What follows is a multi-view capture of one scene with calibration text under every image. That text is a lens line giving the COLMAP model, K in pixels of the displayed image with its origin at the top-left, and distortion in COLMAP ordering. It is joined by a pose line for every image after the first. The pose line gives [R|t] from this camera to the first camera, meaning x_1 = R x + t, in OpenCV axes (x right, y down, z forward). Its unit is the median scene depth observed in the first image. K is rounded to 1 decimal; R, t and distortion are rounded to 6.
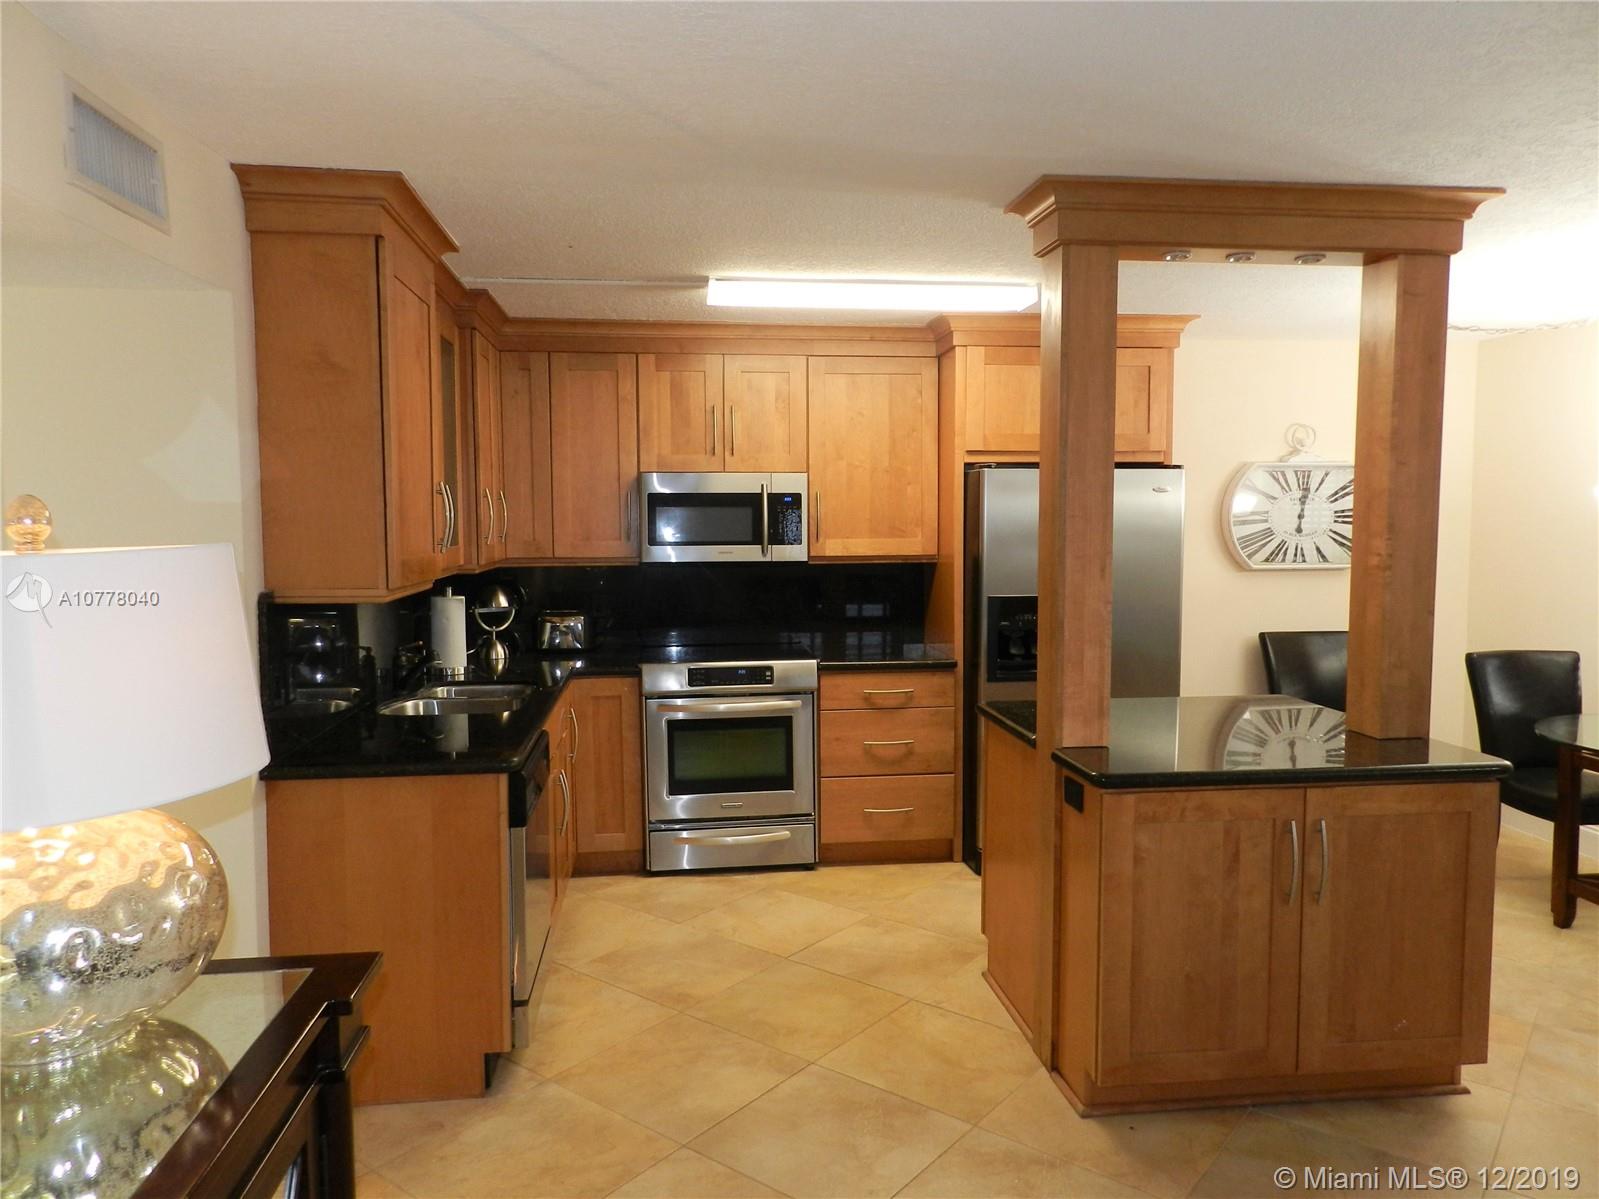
lens RADIAL K [[1117.5, 0, 799.5], [0, 1117.5, 599.5], [0, 0, 1]] dist [0.026325, -0.000259]
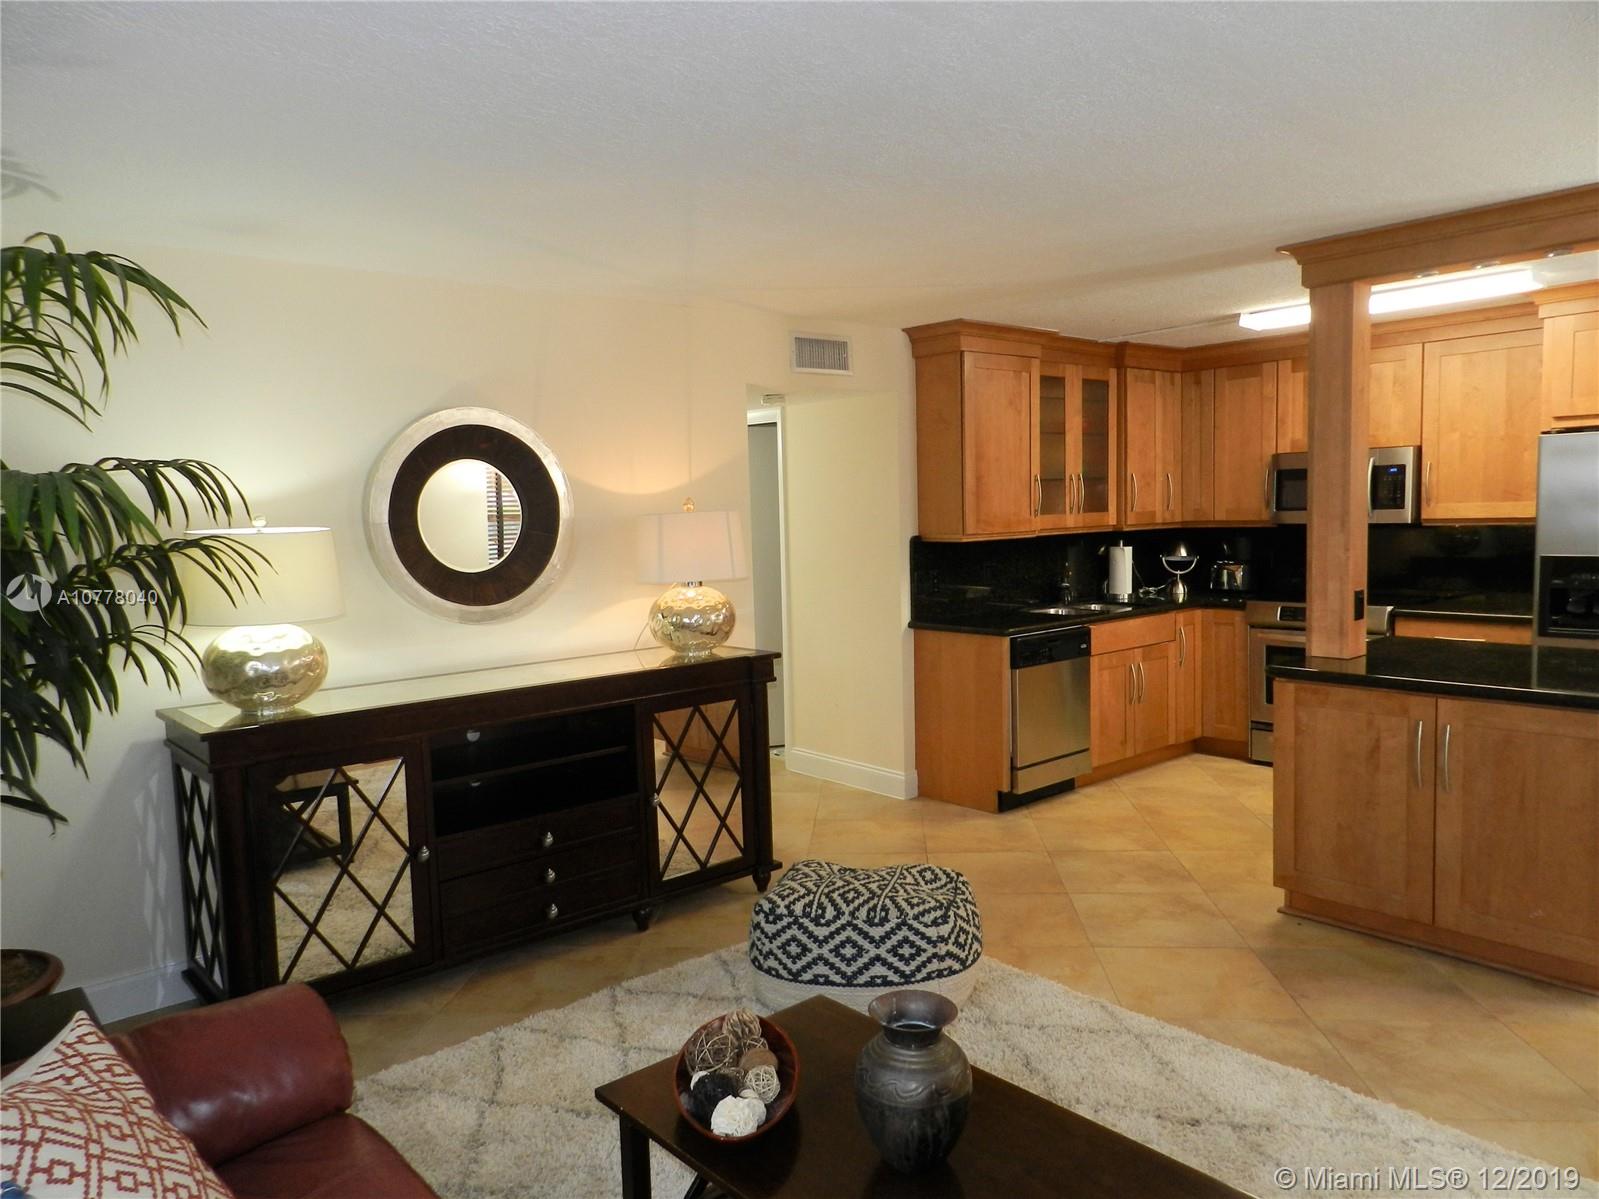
lens RADIAL K [[1117.5, 0, 799.5], [0, 1117.5, 599.5], [0, 0, 1]] dist [0.026325, -0.000259]
pose [[0.557446, 0.055834, -0.828334, 0.969456], [-0.036116, 0.998422, 0.042994, 0.026615], [0.829427, 0.005950, 0.558583, -0.264637]]
